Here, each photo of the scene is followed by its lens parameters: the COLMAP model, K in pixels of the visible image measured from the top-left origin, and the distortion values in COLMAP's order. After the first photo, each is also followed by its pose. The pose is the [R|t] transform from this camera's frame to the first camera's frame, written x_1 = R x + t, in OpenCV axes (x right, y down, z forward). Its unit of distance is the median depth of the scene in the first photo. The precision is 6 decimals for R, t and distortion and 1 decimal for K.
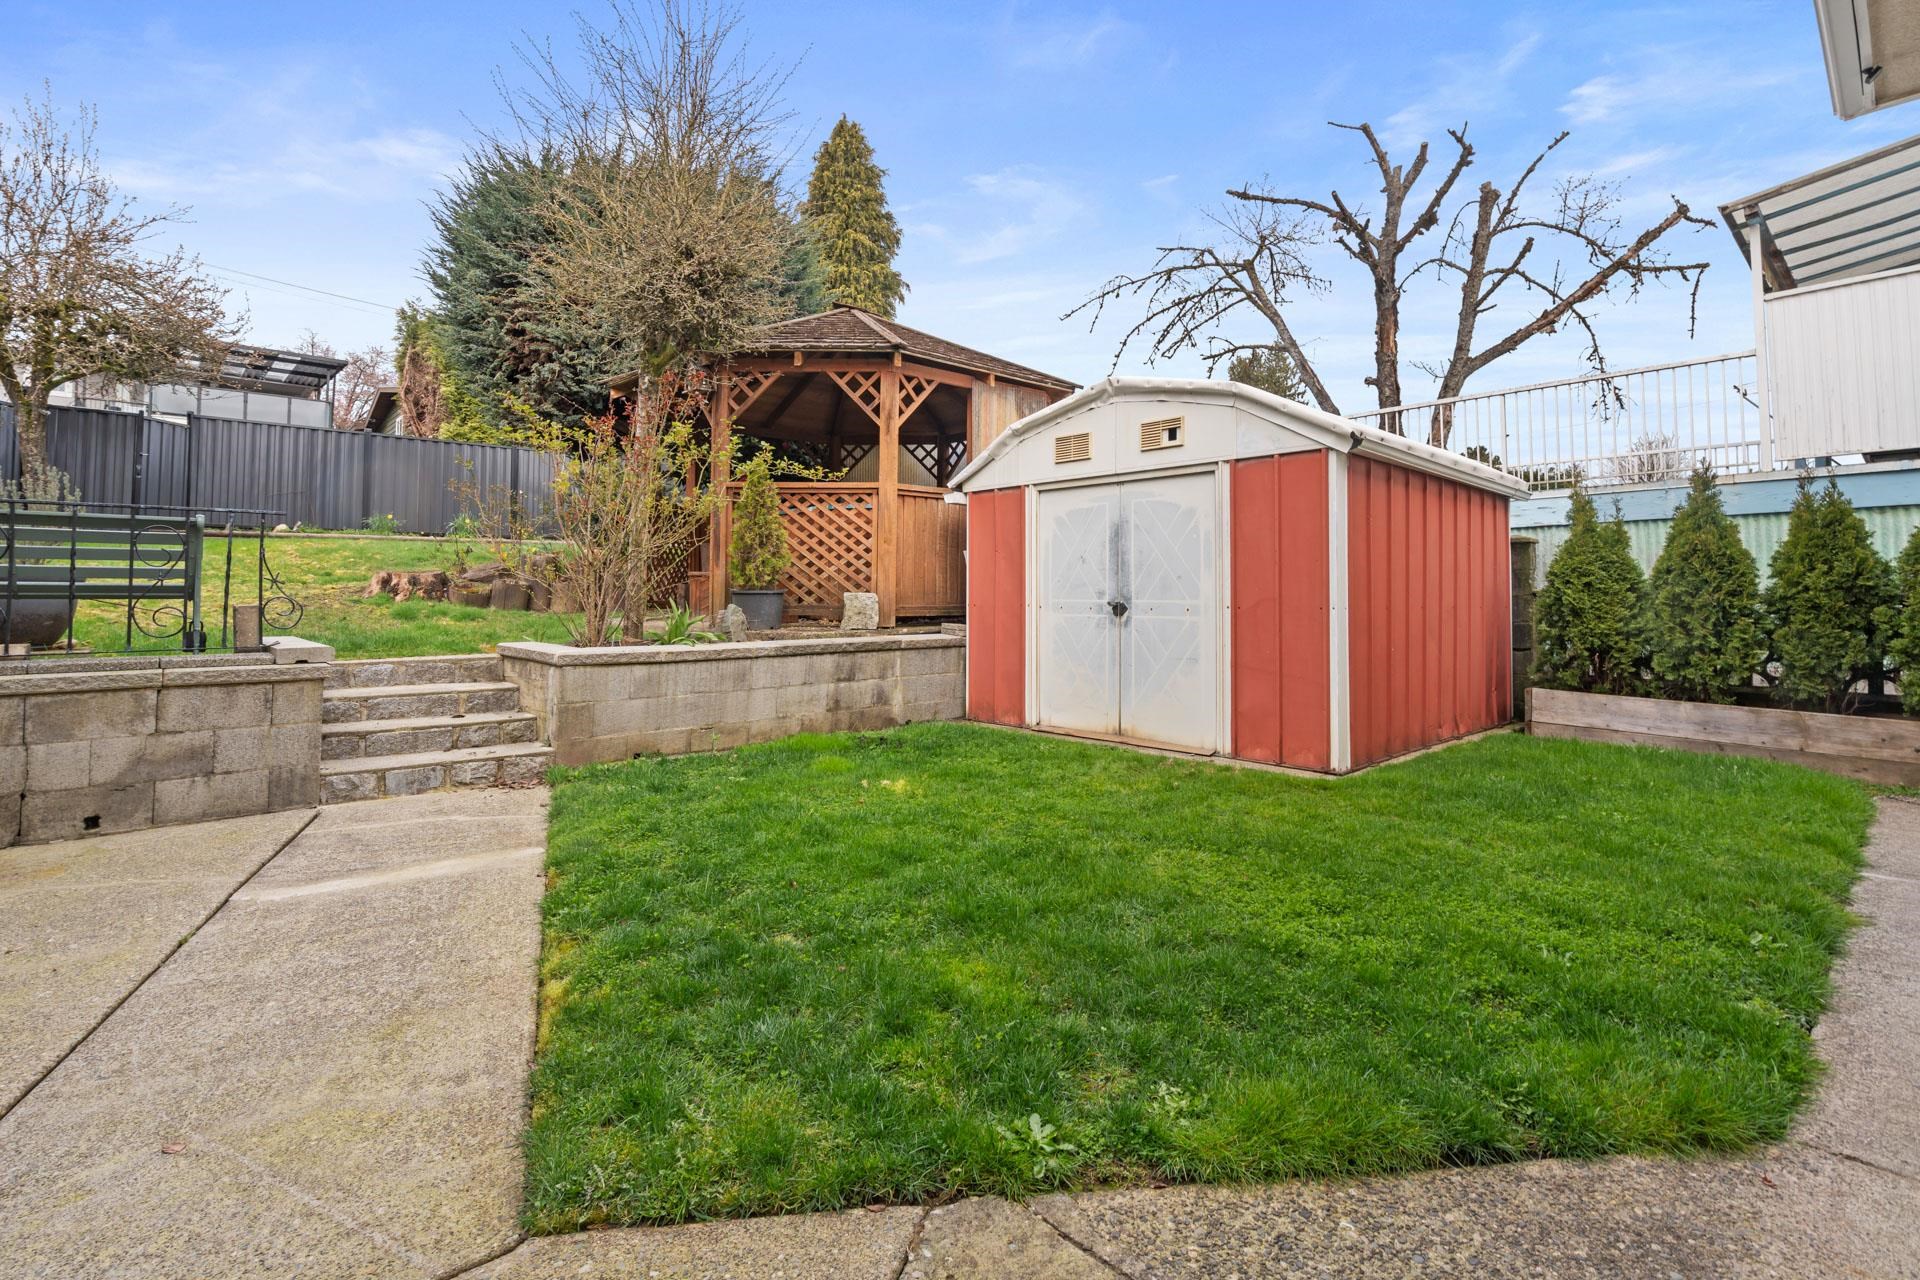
lens RADIAL K [[884.7, 0, 1003.3], [0, 884.7, 553.3], [0, 0, 1]] dist [-0.005266, 0.001779]
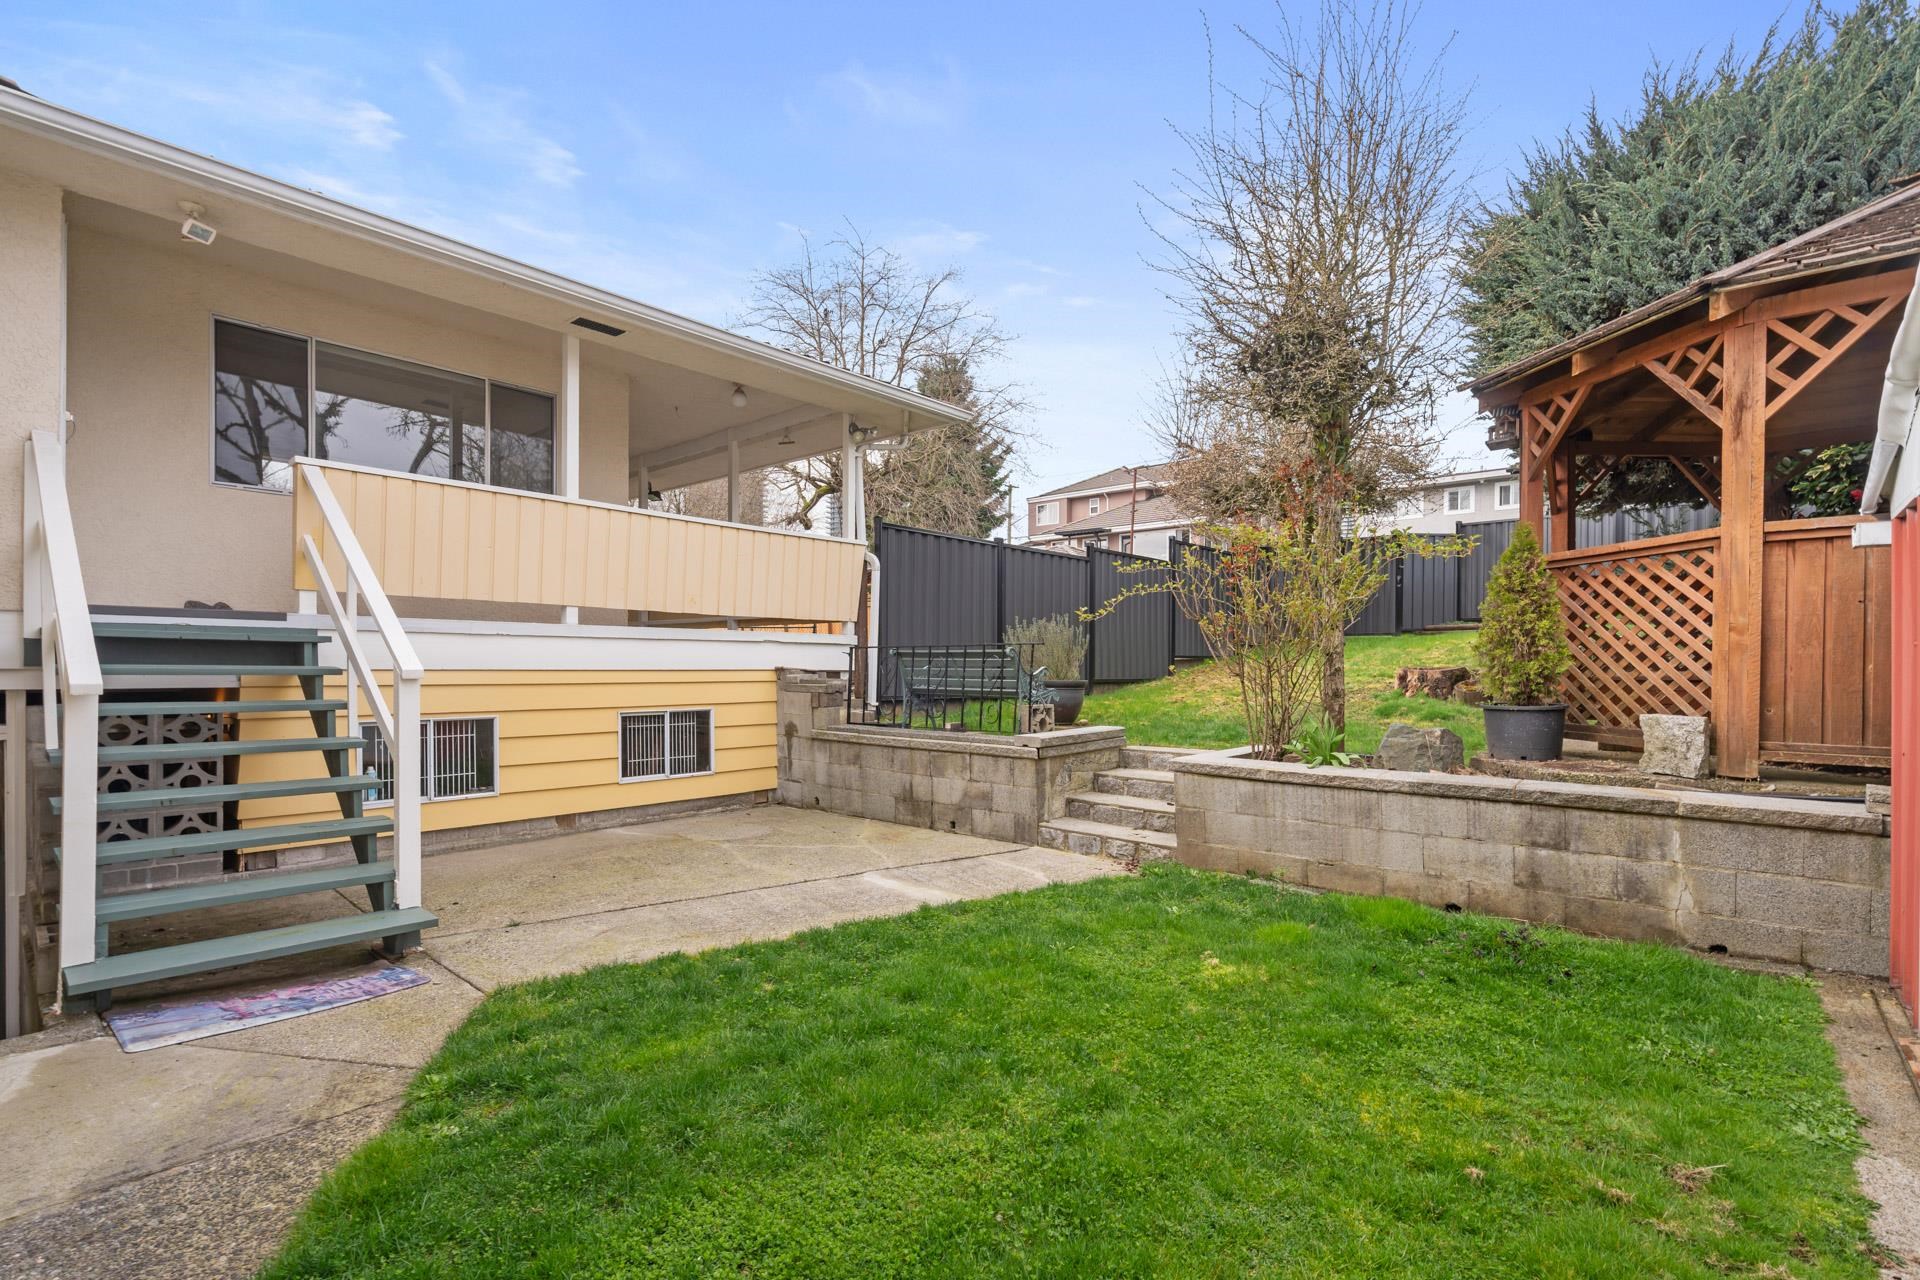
lens RADIAL K [[884.7, 0, 923.4], [0, 884.7, 682.7], [0, 0, 1]] dist [-0.005266, 0.001779]
pose [[0.055986, 0.019975, -0.998232, 0.310733], [0.047210, 0.998629, 0.022631, -0.012234], [0.997315, -0.048393, 0.054967, 0.337597]]
